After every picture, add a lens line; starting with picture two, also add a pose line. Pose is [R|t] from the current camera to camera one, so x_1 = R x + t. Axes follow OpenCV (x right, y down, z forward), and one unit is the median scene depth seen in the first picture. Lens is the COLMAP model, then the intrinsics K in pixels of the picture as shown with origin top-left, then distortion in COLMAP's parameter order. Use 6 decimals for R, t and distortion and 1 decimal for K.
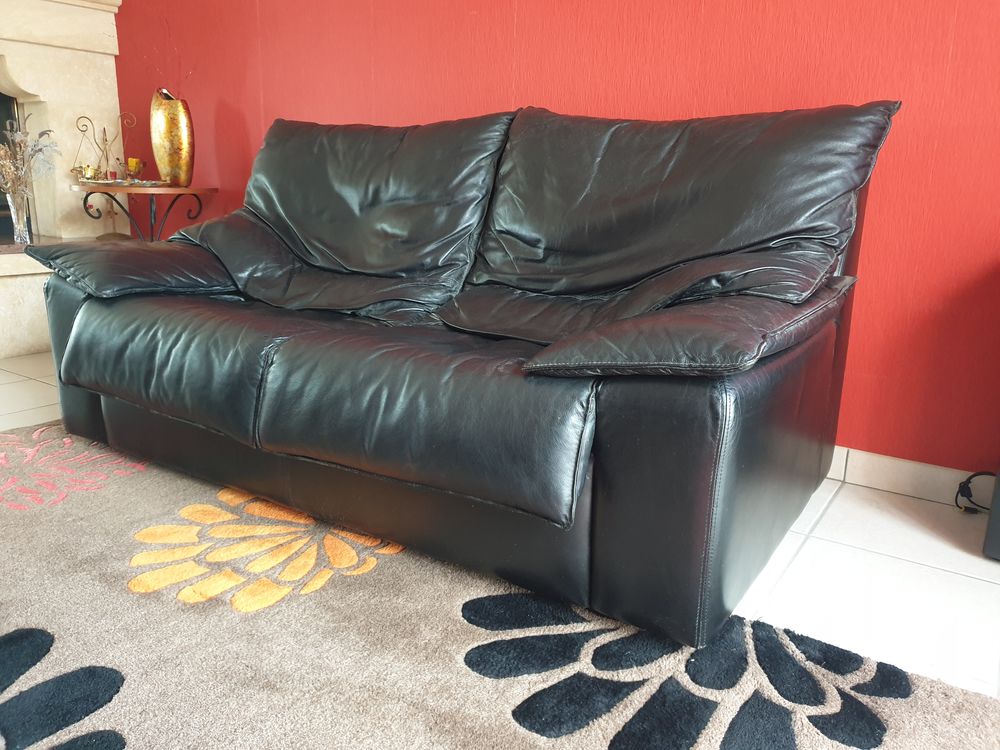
lens RADIAL K [[779.6, 0, 500.0], [0, 779.6, 375.0], [0, 0, 1]] dist [0.007645, 0.004771]
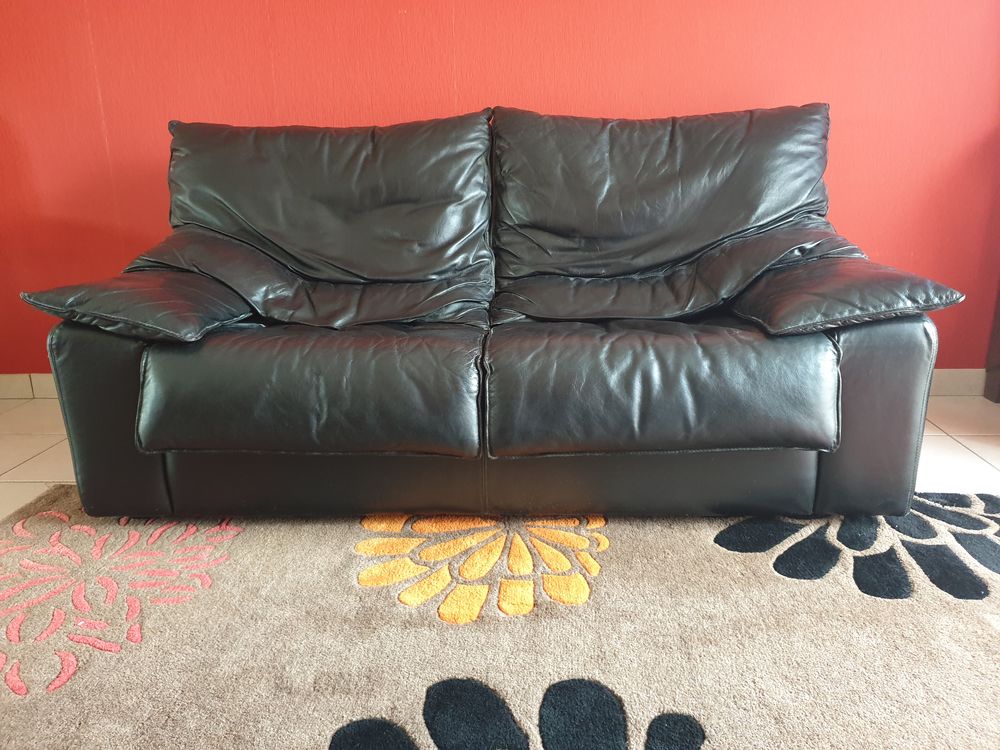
lens RADIAL K [[776.9, 0, 496.2], [0, 776.9, 375.3], [0, 0, 1]] dist [0.010010, 0.001664]
pose [[0.864781, -0.176269, 0.470194, -0.662429], [0.164461, 0.984142, 0.066463, -0.068118], [-0.474453, 0.019852, 0.880057, 0.094062]]
